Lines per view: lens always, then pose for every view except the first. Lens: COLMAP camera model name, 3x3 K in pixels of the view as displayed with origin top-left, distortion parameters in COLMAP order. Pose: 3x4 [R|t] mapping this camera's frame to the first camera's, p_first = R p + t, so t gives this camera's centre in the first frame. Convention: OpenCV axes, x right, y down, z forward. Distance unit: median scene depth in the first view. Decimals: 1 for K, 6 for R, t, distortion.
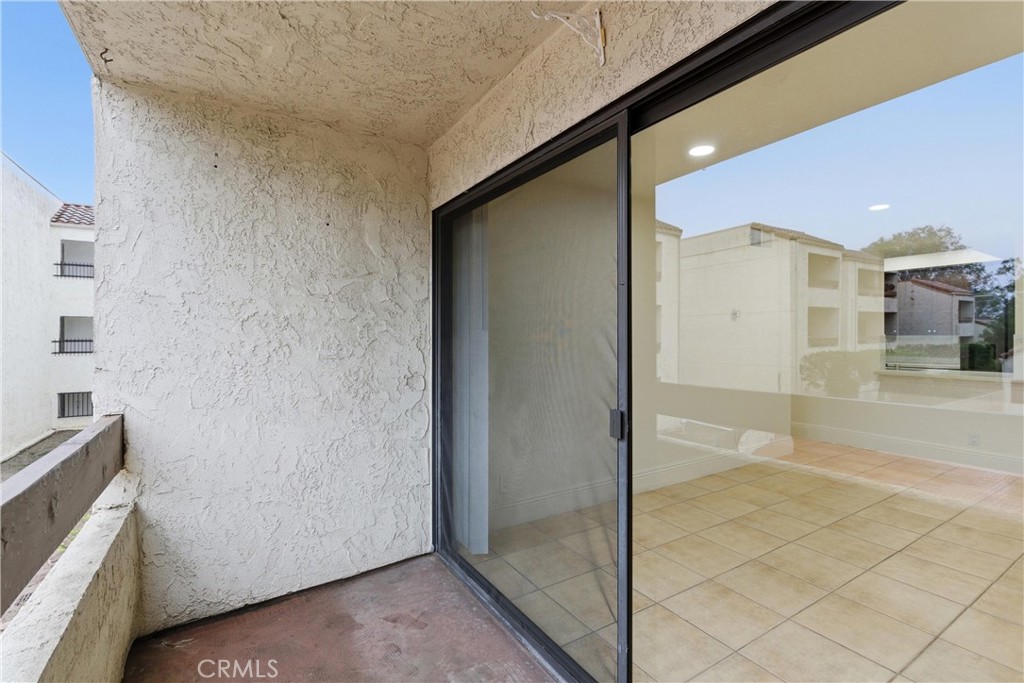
lens RADIAL K [[462.9, 0, 513.9], [0, 462.9, 339.9], [0, 0, 1]] dist [0.000138, 0.000368]
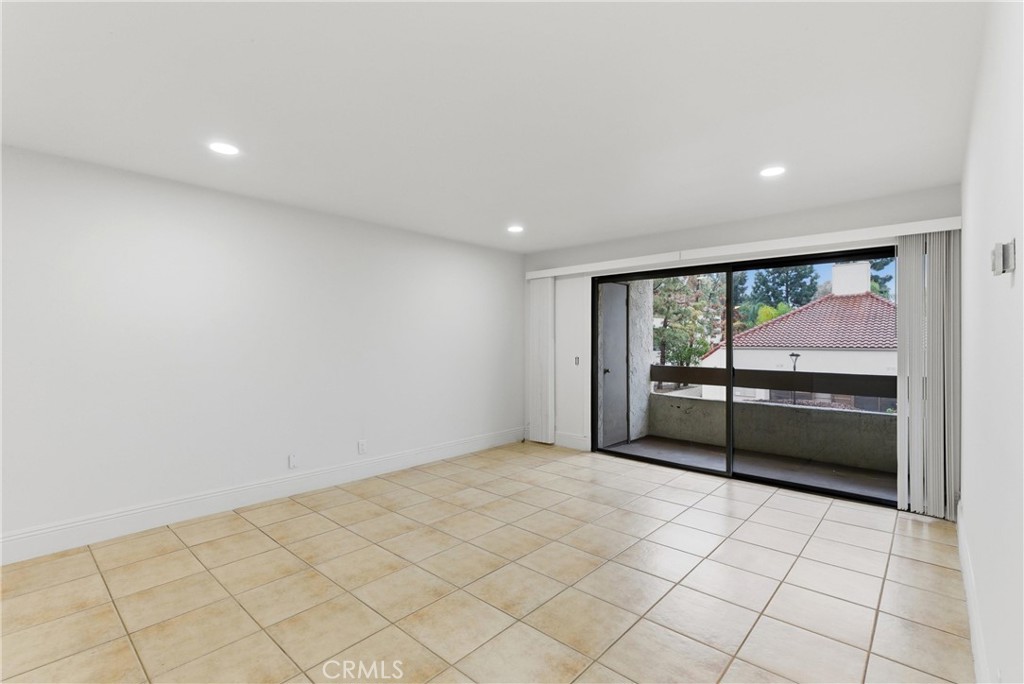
lens RADIAL K [[462.9, 0, 513.9], [0, 462.9, 340.4], [0, 0, 1]] dist [0.000138, 0.000368]
pose [[-0.959379, 0.000731, -0.282118, 1.112129], [-0.001335, 0.999974, 0.007131, -0.019340], [0.282116, 0.007218, -0.959353, 1.615013]]
